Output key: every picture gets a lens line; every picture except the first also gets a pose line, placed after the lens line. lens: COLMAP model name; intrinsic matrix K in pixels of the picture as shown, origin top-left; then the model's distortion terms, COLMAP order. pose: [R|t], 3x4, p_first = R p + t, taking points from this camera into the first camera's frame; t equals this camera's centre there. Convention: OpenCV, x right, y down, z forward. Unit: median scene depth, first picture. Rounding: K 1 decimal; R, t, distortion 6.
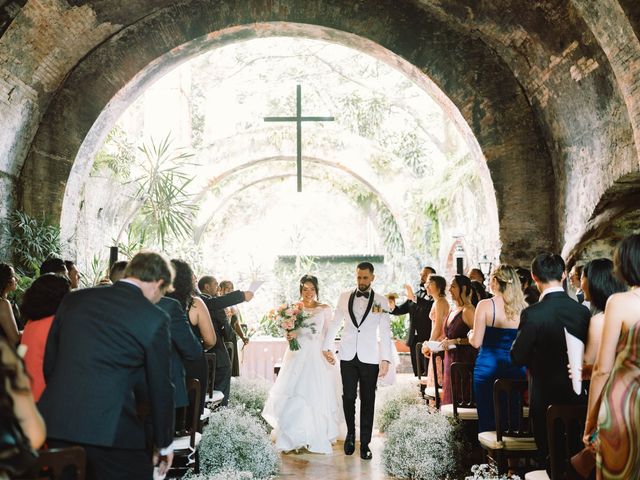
lens RADIAL K [[746.4, 0, 320.0], [0, 746.4, 240.0], [0, 0, 1]] dist [-0.015943, 0.163416]
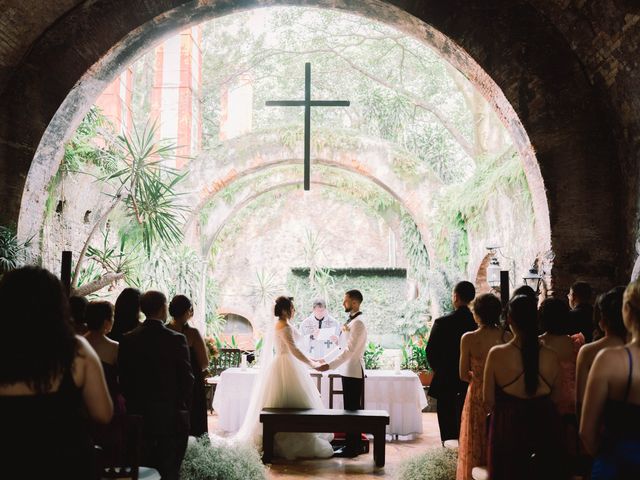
lens RADIAL K [[746.4, 0, 320.0], [0, 746.4, 240.0], [0, 0, 1]] dist [-0.015943, 0.163416]
pose [[0.999510, 0.012404, -0.028731, 0.011533], [-0.012923, 0.999755, -0.017966, 0.005983], [0.028501, 0.018328, 0.999426, 0.165507]]
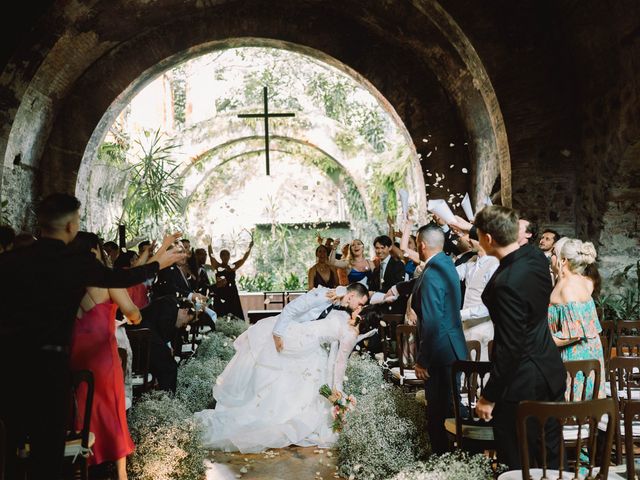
lens RADIAL K [[727.5, 0, 320.0], [0, 727.5, 240.0], [0, 0, 1]] dist [-0.007171, 0.160736]
pose [[0.999455, -0.021641, 0.024924, 0.025407], [0.020367, 0.998528, 0.050278, -0.016388], [-0.025975, -0.049743, 0.998424, -0.200094]]
